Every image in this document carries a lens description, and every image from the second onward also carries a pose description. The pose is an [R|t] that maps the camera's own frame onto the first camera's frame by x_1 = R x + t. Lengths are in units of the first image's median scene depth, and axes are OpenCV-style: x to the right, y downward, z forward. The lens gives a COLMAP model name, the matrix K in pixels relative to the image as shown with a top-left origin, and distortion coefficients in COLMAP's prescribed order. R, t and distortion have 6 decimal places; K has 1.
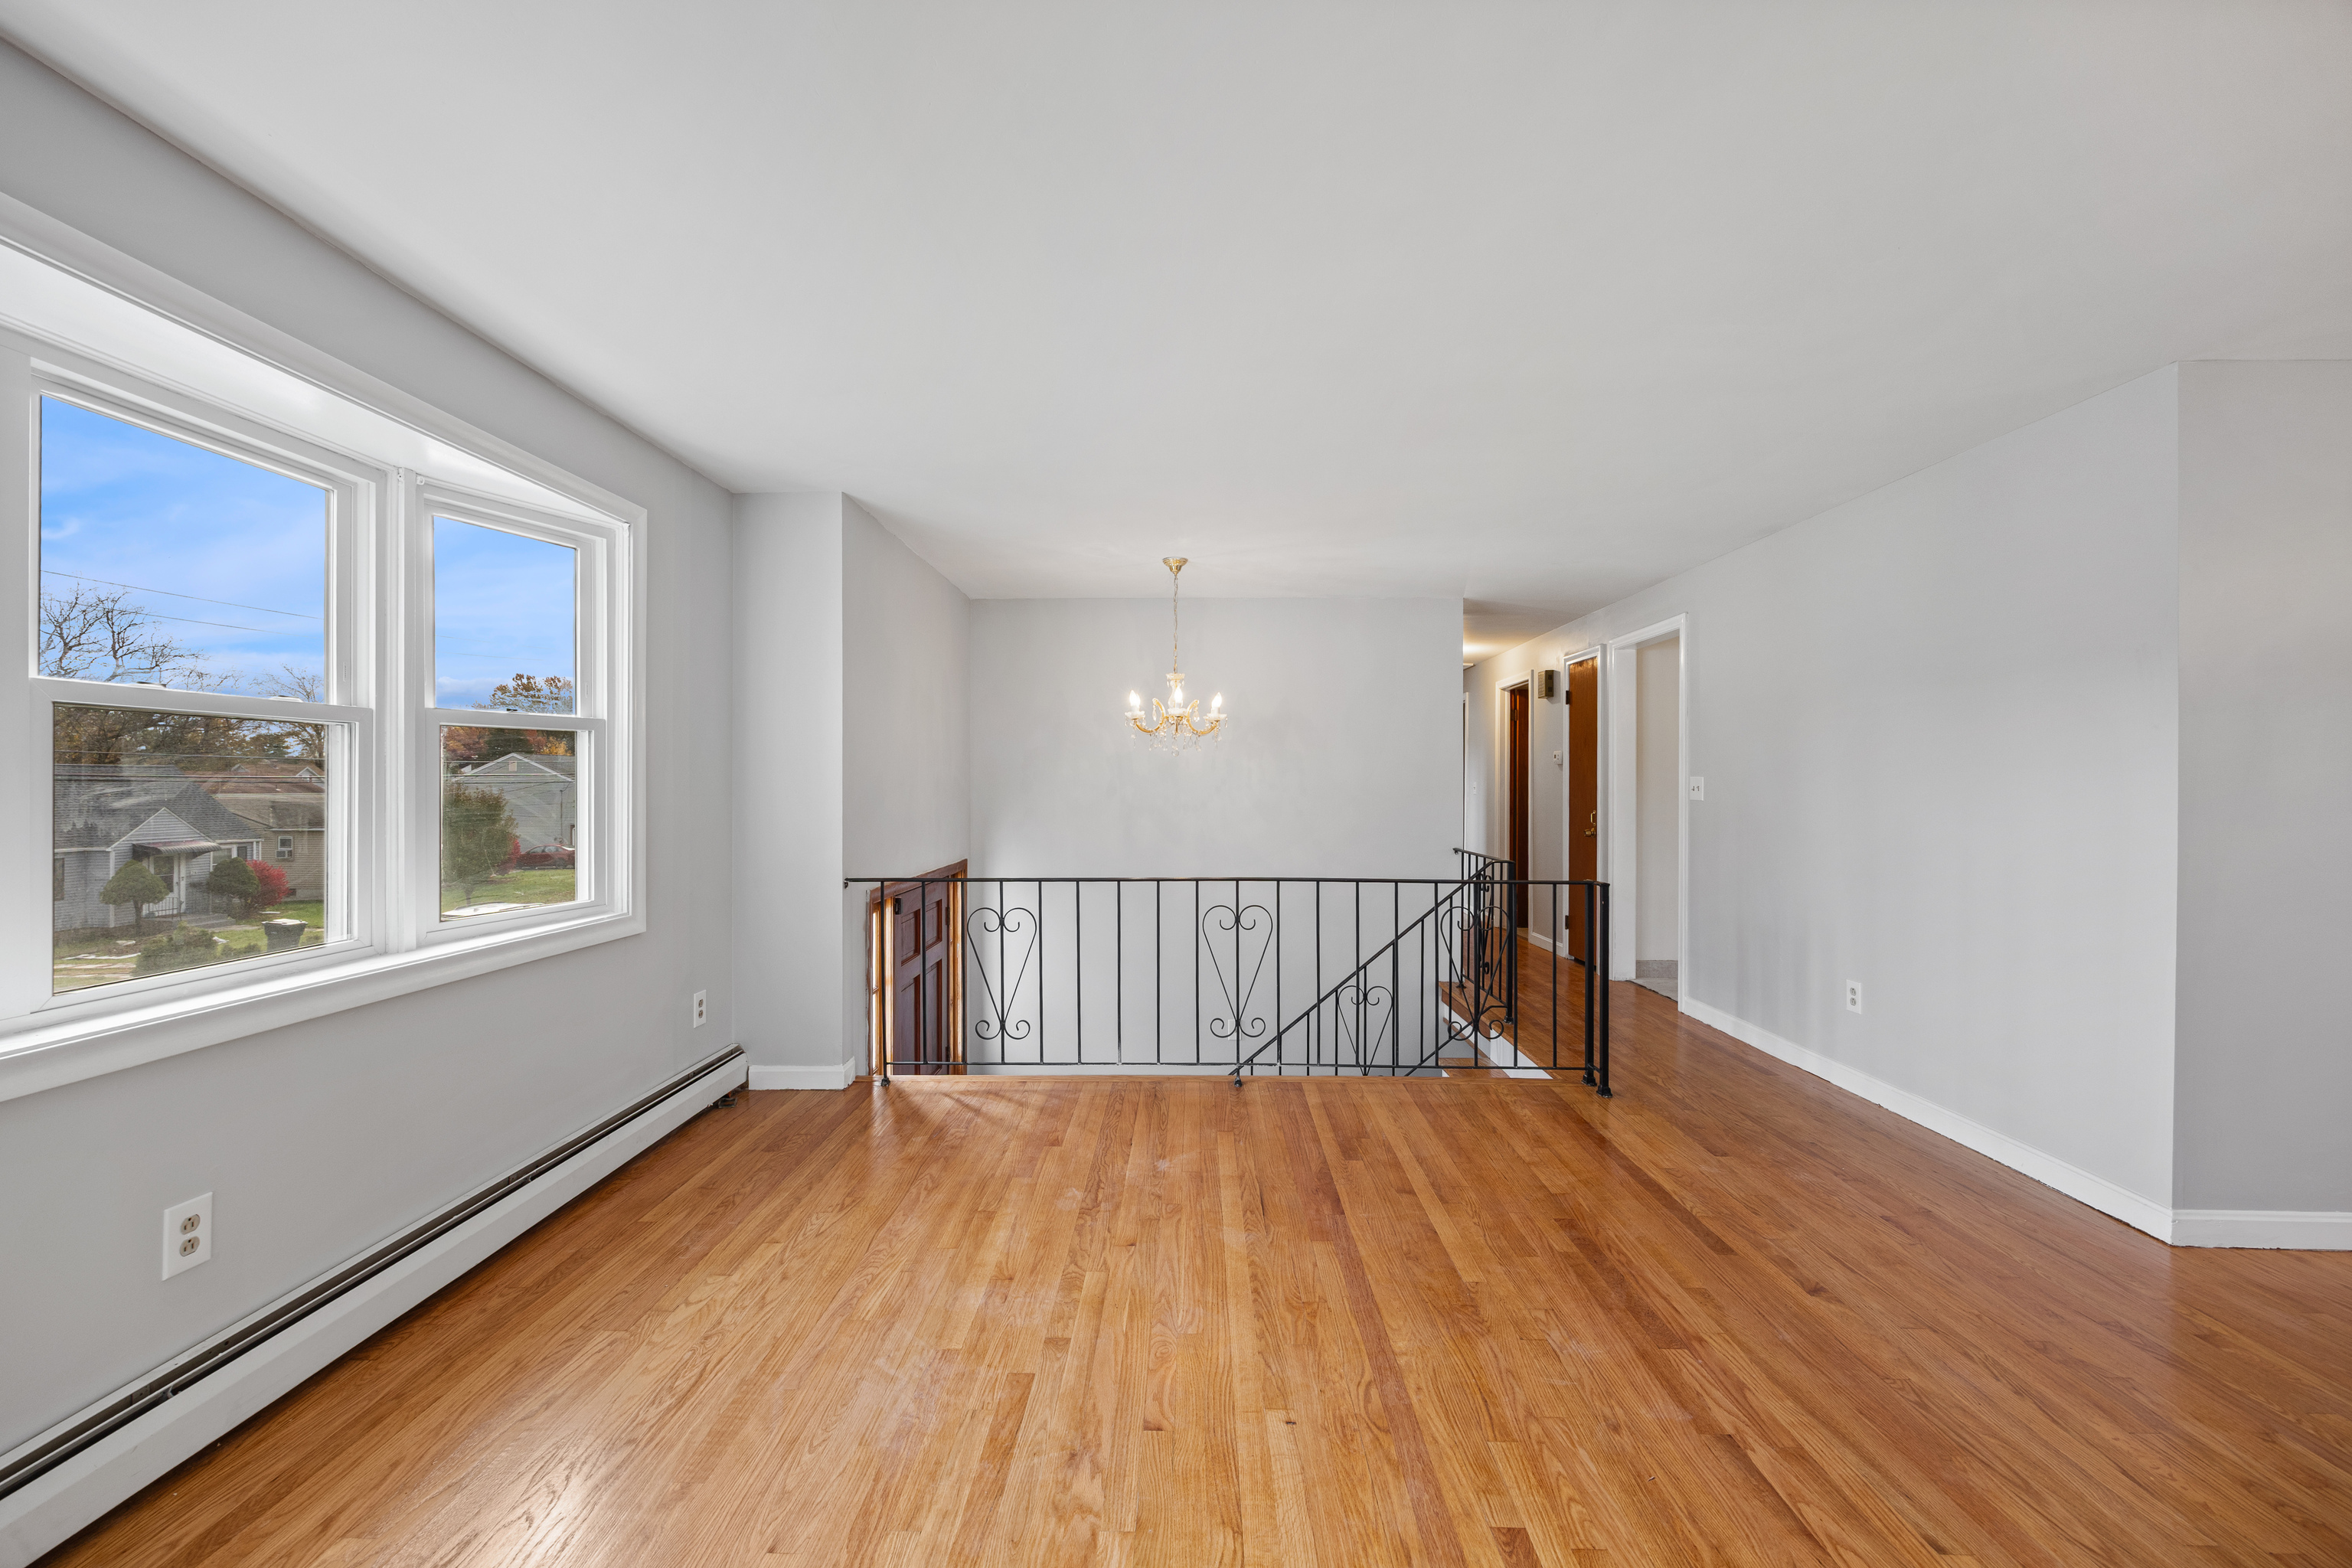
lens RADIAL K [[931.4, 0, 1176.0], [0, 931.4, 784.0], [0, 0, 1]] dist [0.000963, 0.000360]
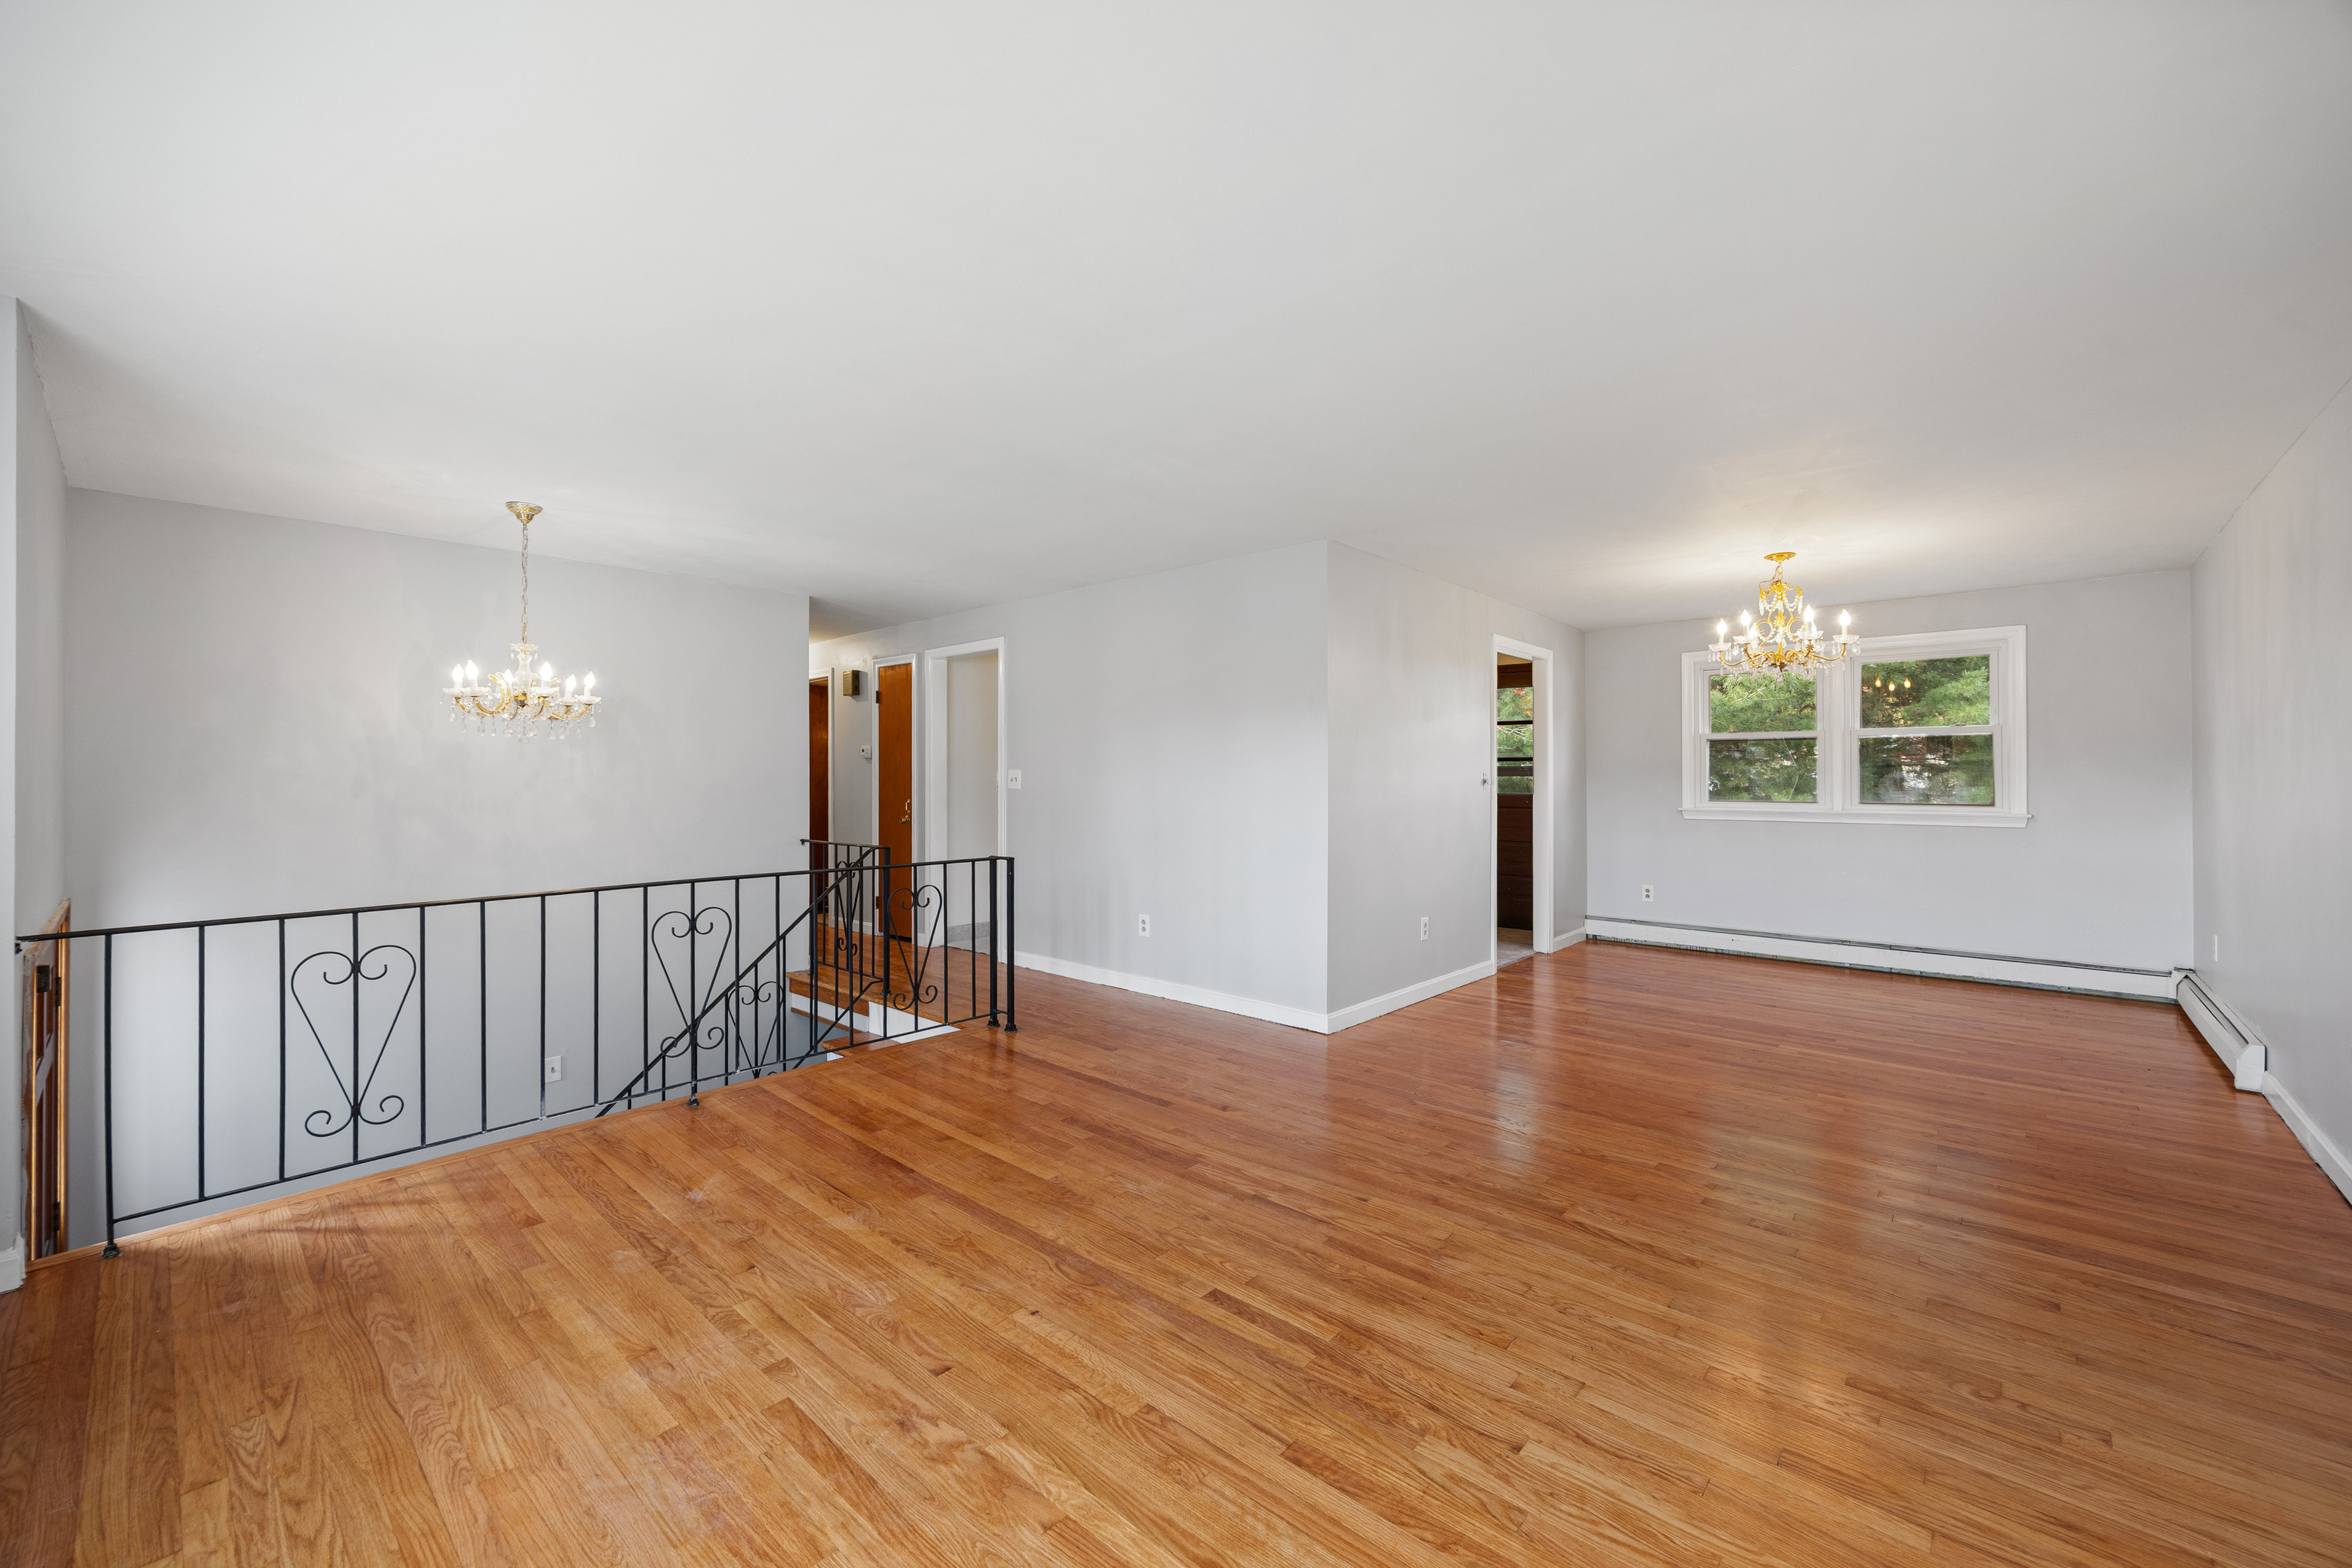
lens RADIAL K [[930.5, 0, 1172.1], [0, 930.5, 766.2], [0, 0, 1]] dist [-0.000534, 0.000370]
pose [[0.655090, 0.004450, 0.755538, -0.394460], [0.003941, 0.999949, -0.009306, -0.000909], [-0.755541, 0.009074, 0.655039, 0.048614]]
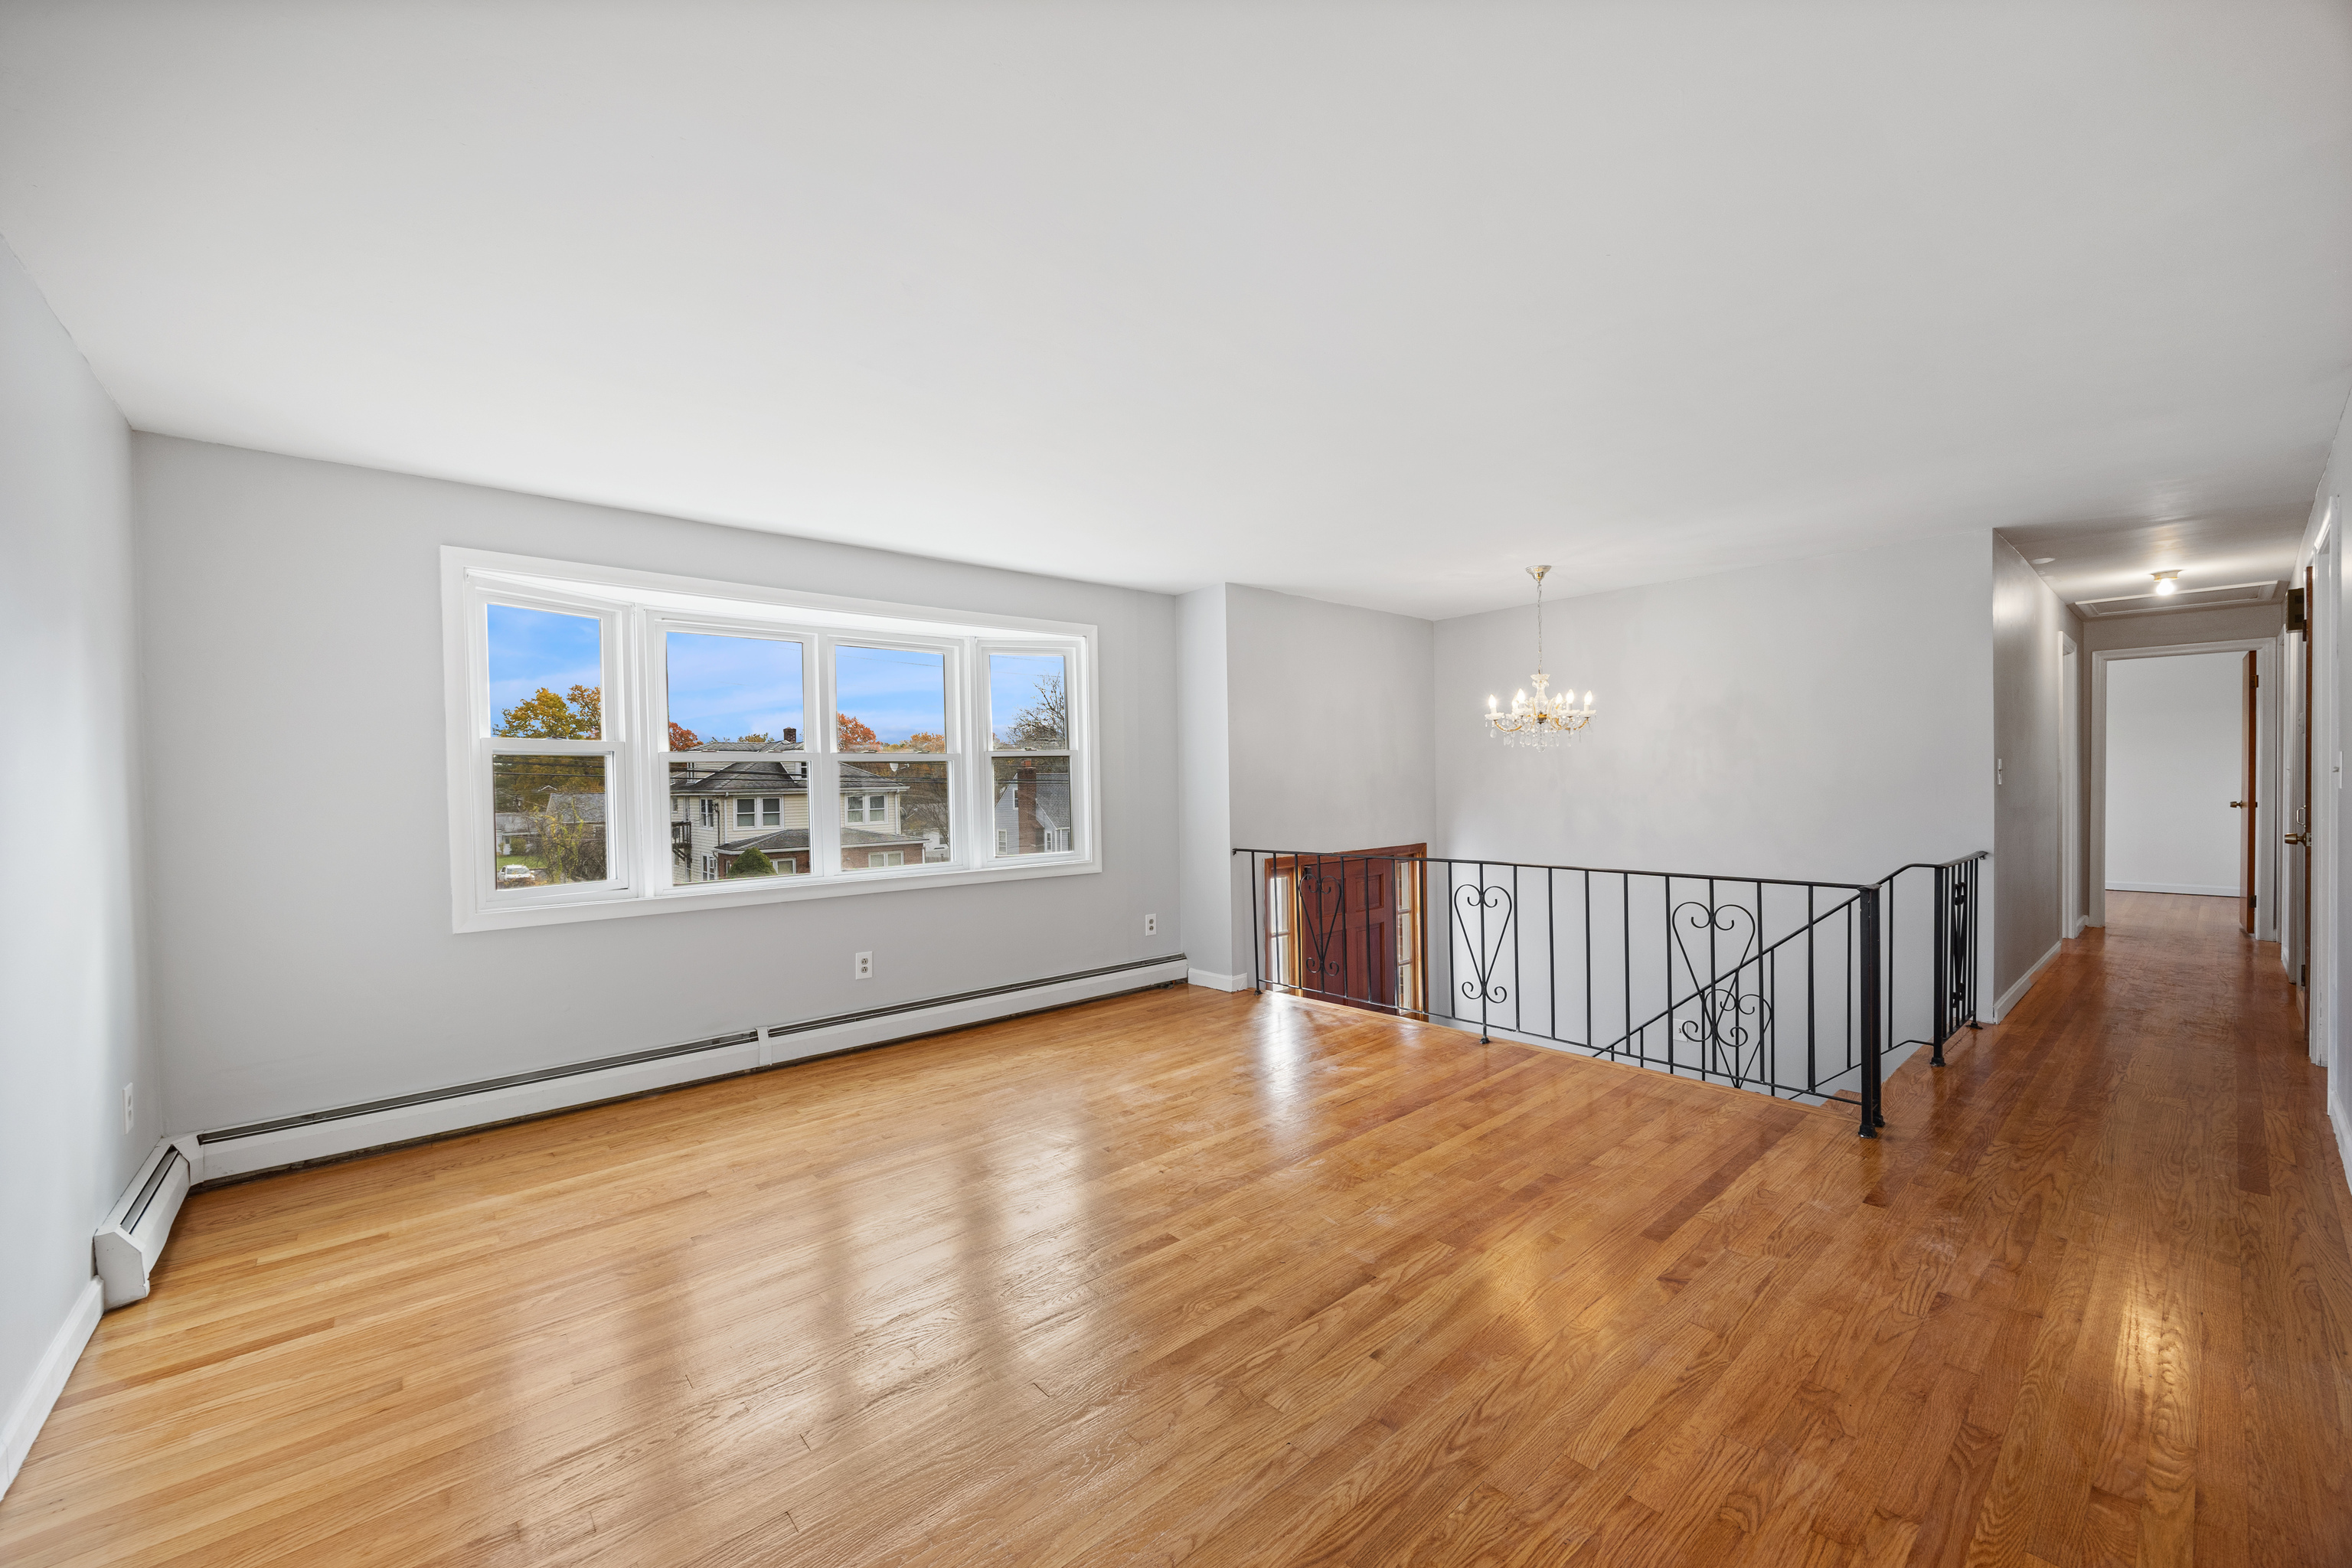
lens RADIAL K [[928.0, 0, 1179.9], [0, 928.0, 790.4], [0, 0, 1]] dist [-0.001749, 0.000005]
pose [[0.673331, -0.006484, -0.739313, 0.814474], [0.020521, 0.999740, 0.009922, -0.005831], [0.739057, -0.021853, 0.673289, -0.043534]]
